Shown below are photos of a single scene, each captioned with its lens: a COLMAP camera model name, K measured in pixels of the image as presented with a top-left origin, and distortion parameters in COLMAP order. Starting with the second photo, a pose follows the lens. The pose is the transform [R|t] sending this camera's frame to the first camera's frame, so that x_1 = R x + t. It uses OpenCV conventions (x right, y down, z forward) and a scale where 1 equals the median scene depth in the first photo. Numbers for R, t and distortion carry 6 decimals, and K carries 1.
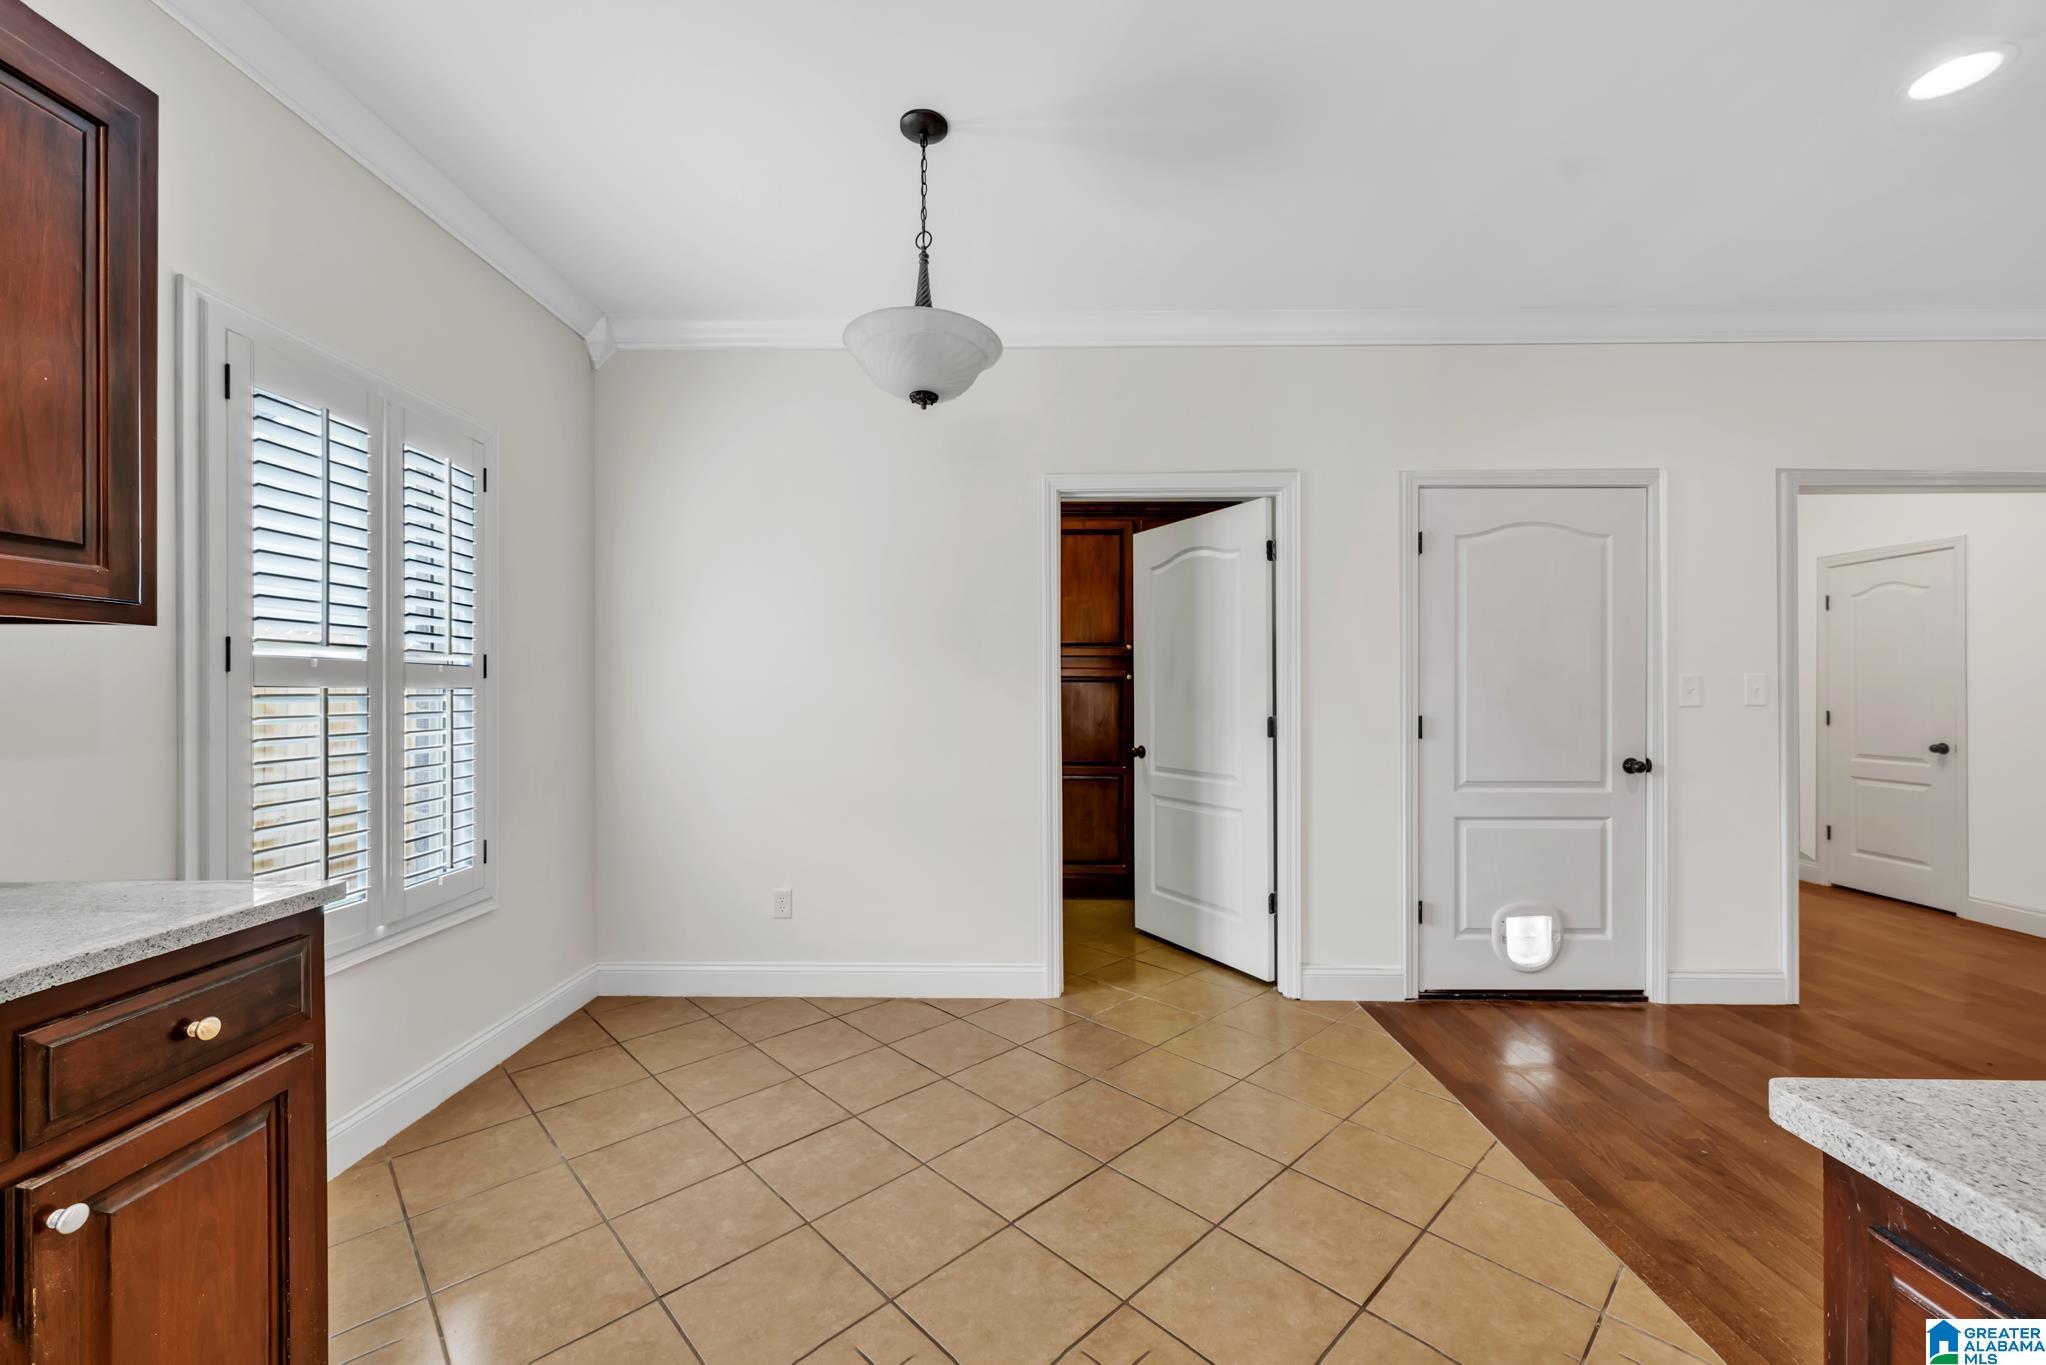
lens RADIAL K [[796.5, 0, 1023.0], [0, 796.5, 682.5], [0, 0, 1]] dist [0.000557, 0.000019]
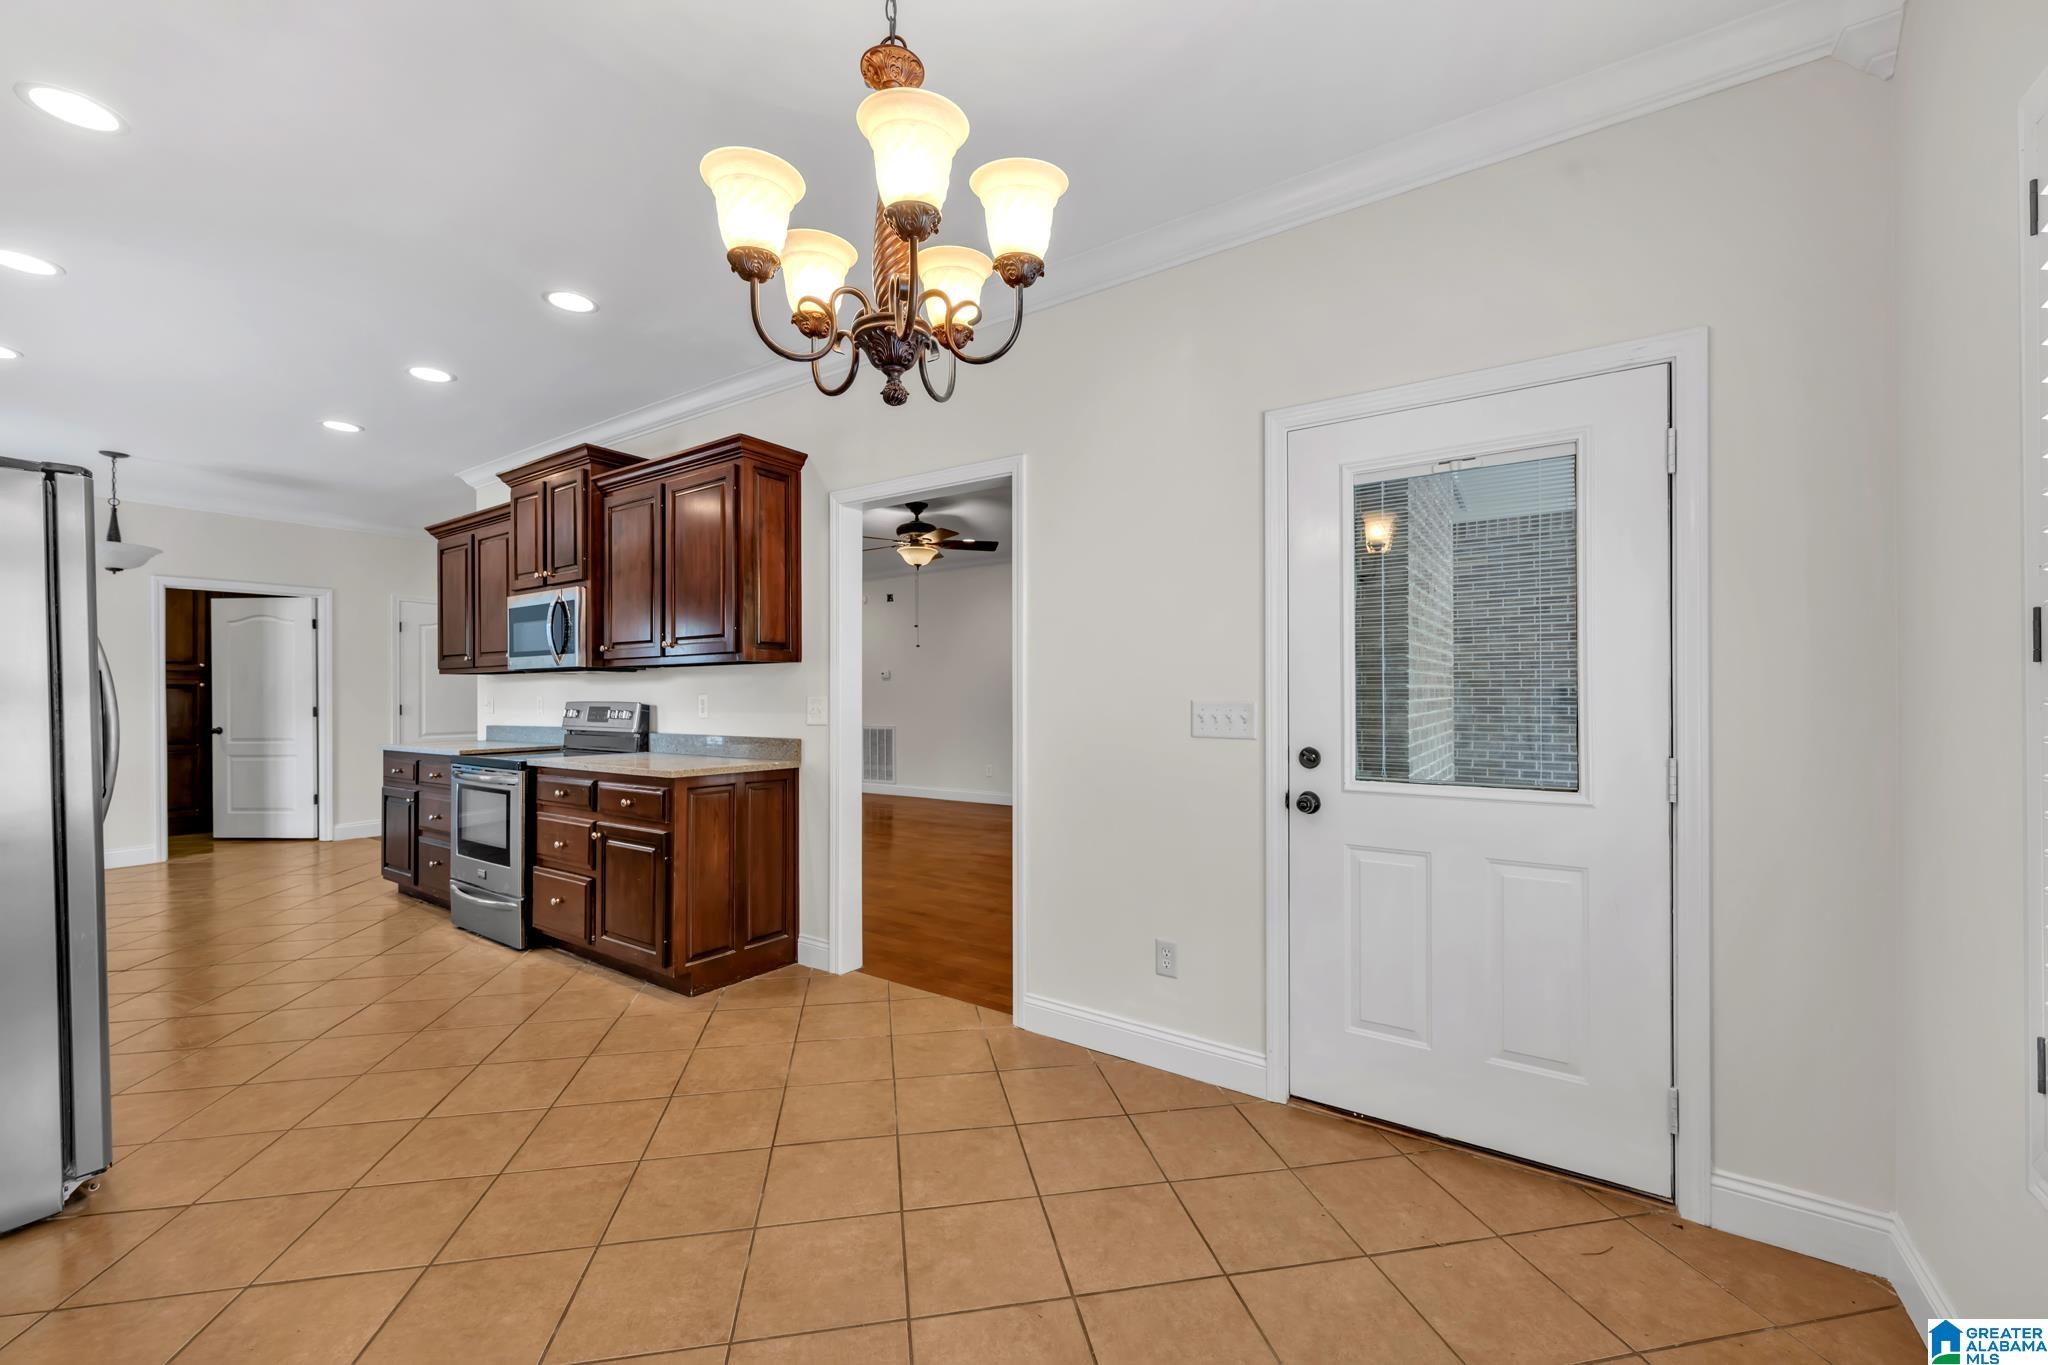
lens RADIAL K [[804.5, 0, 1021.6], [0, 804.5, 696.1], [0, 0, 1]] dist [0.000024, 0.000172]
pose [[0.553043, -0.005445, 0.833135, -0.377470], [-0.009393, 0.999874, 0.012770, -0.024646], [-0.833100, -0.014888, 0.552922, -1.538862]]
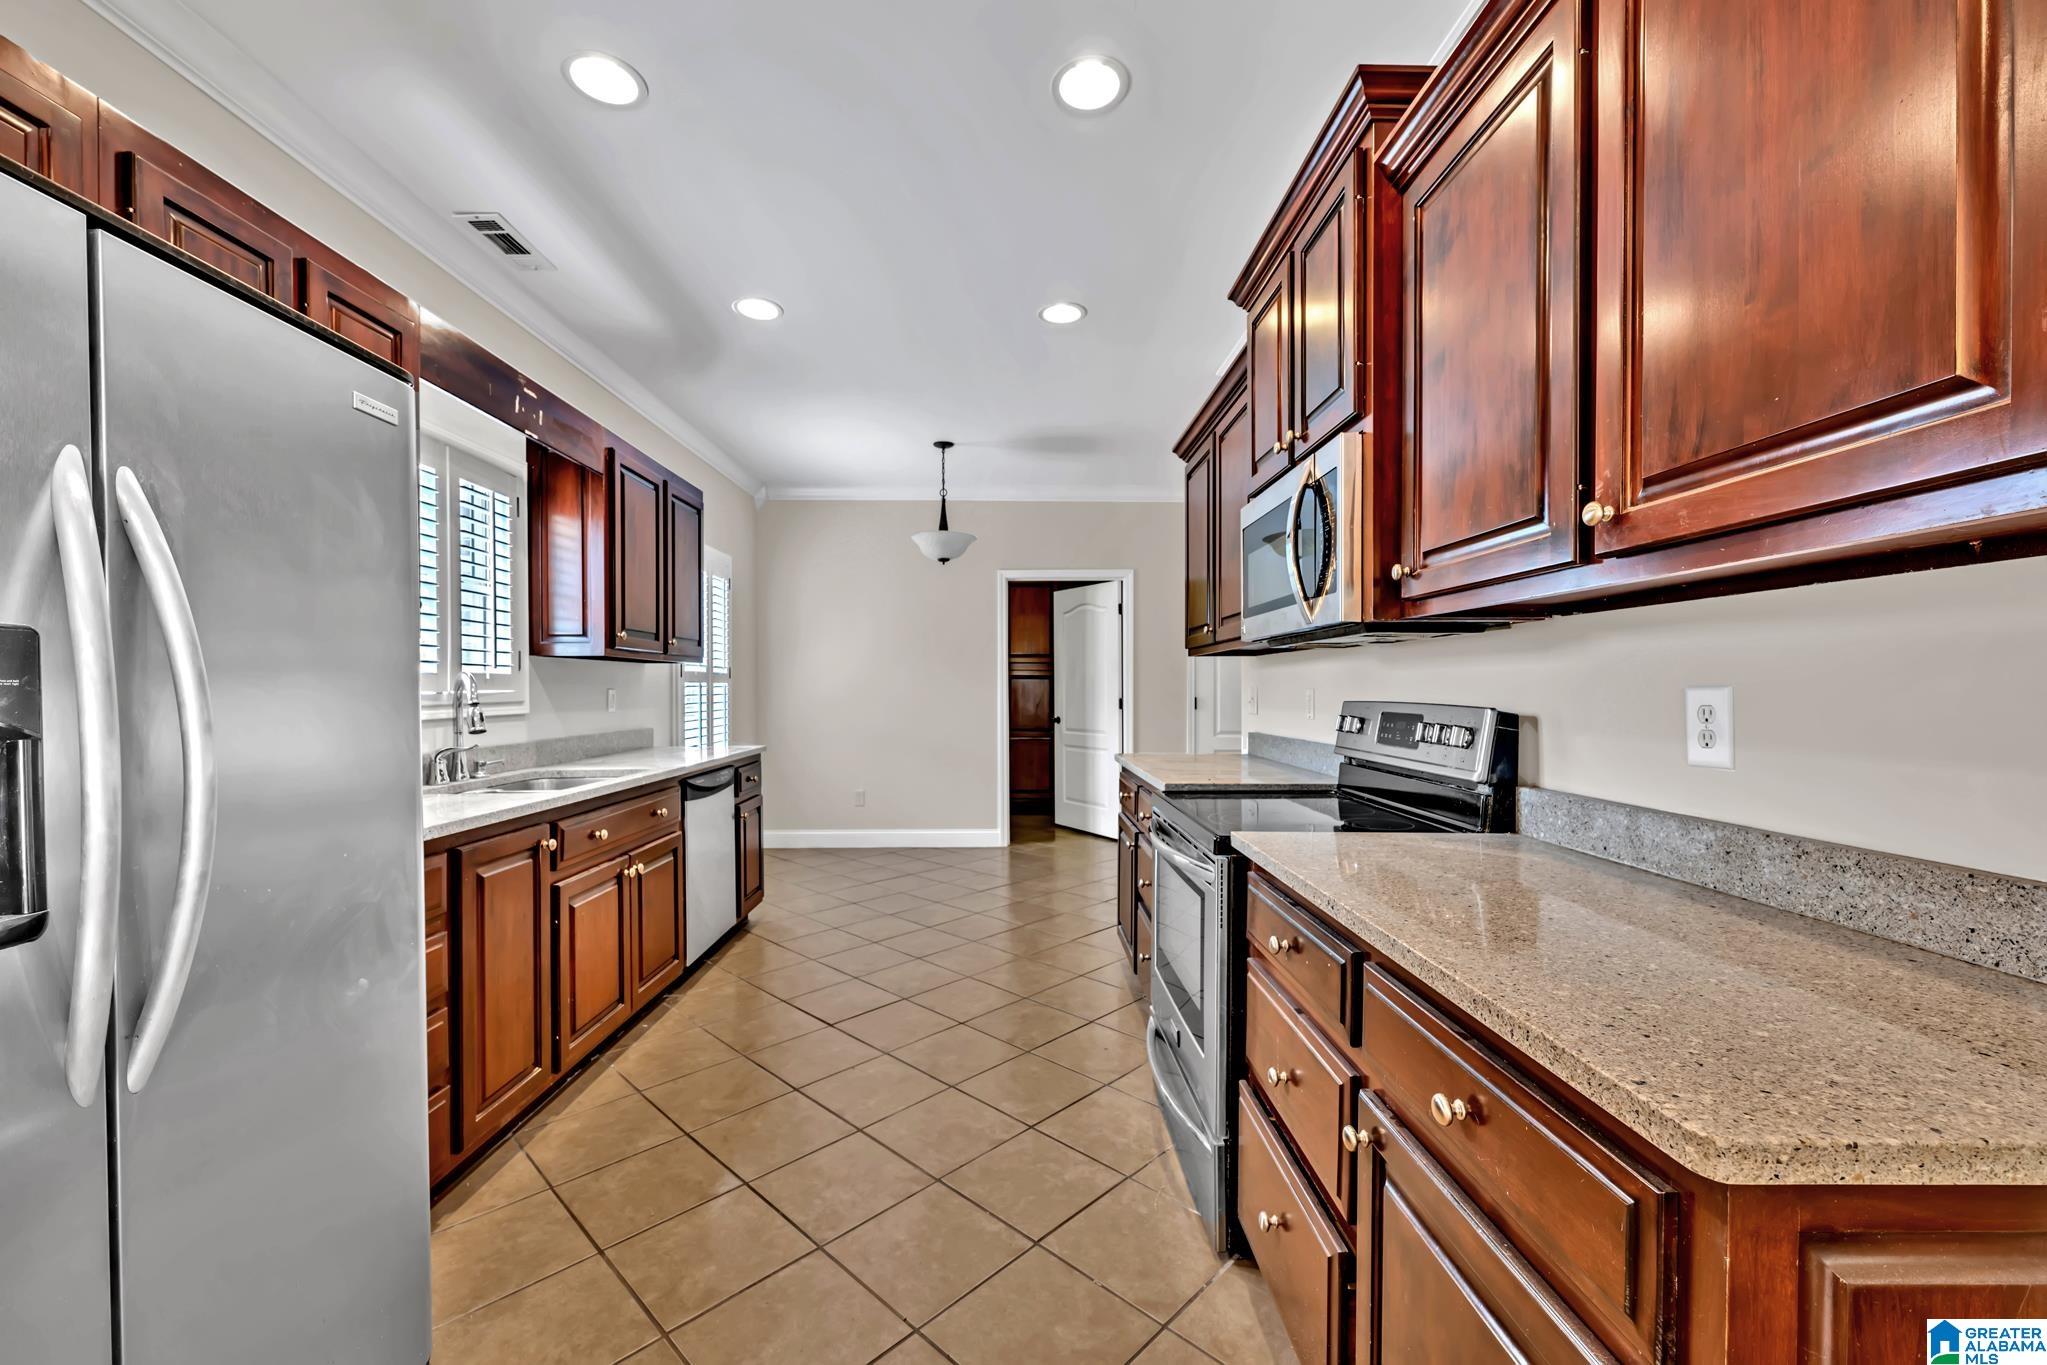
lens RADIAL K [[824.0, 0, 1018.9], [0, 824.0, 690.0], [0, 0, 1]] dist [-0.000657, -0.000009]
pose [[0.999526, -0.000974, 0.030777, 0.013711], [0.000325, 0.999778, 0.021074, -0.015360], [-0.030791, -0.021054, 0.999304, -0.876076]]
